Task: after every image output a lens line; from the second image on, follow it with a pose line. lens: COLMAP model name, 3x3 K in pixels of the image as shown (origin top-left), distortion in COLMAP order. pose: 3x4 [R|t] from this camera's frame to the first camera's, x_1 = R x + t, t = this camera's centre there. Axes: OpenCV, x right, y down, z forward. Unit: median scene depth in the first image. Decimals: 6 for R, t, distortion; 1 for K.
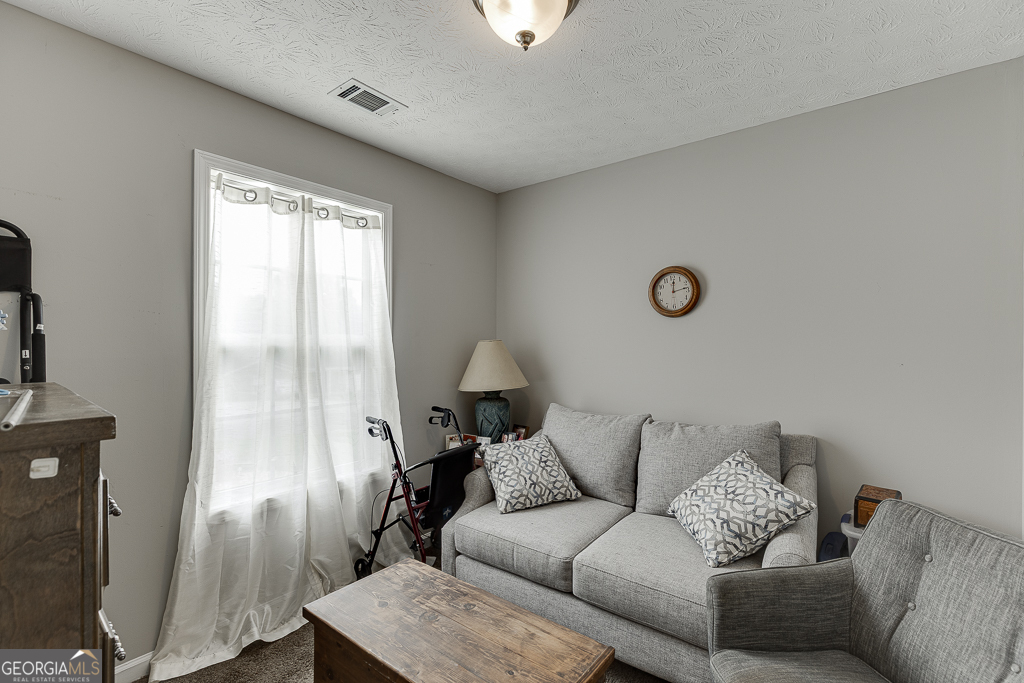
lens RADIAL K [[457.3, 0, 515.7], [0, 457.3, 339.1], [0, 0, 1]] dist [0.006662, -0.002127]
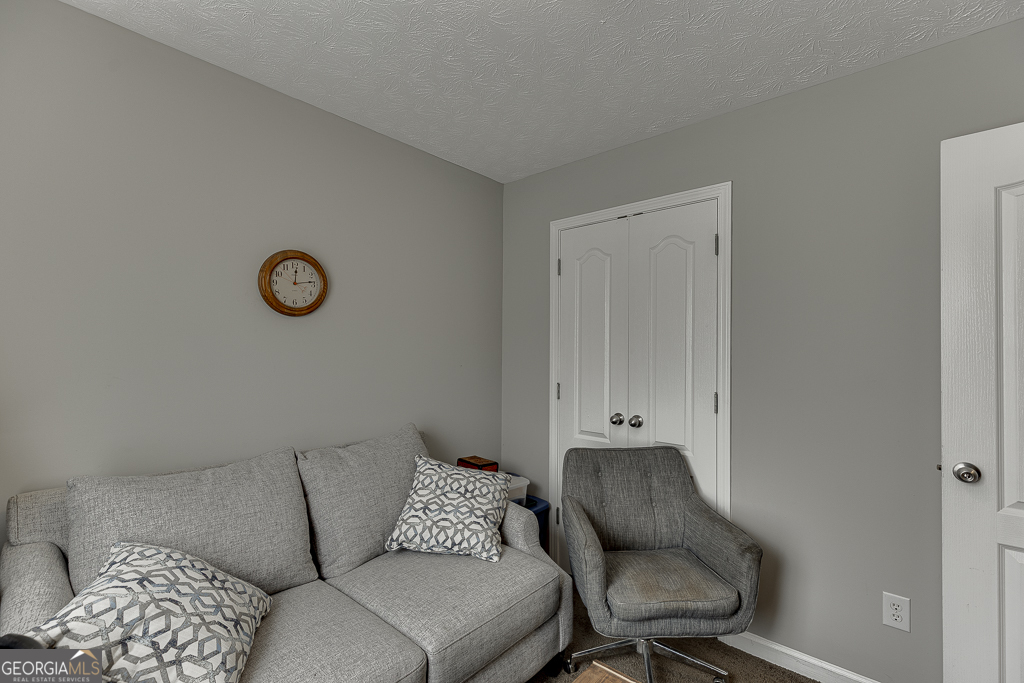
lens RADIAL K [[457.3, 0, 515.2], [0, 457.3, 344.8], [0, 0, 1]] dist [0.006662, -0.002127]
pose [[0.074939, -0.006568, 0.997167, -0.426250], [-0.017651, 0.999813, 0.007912, -0.012355], [-0.997032, -0.018194, 0.074809, 0.598174]]
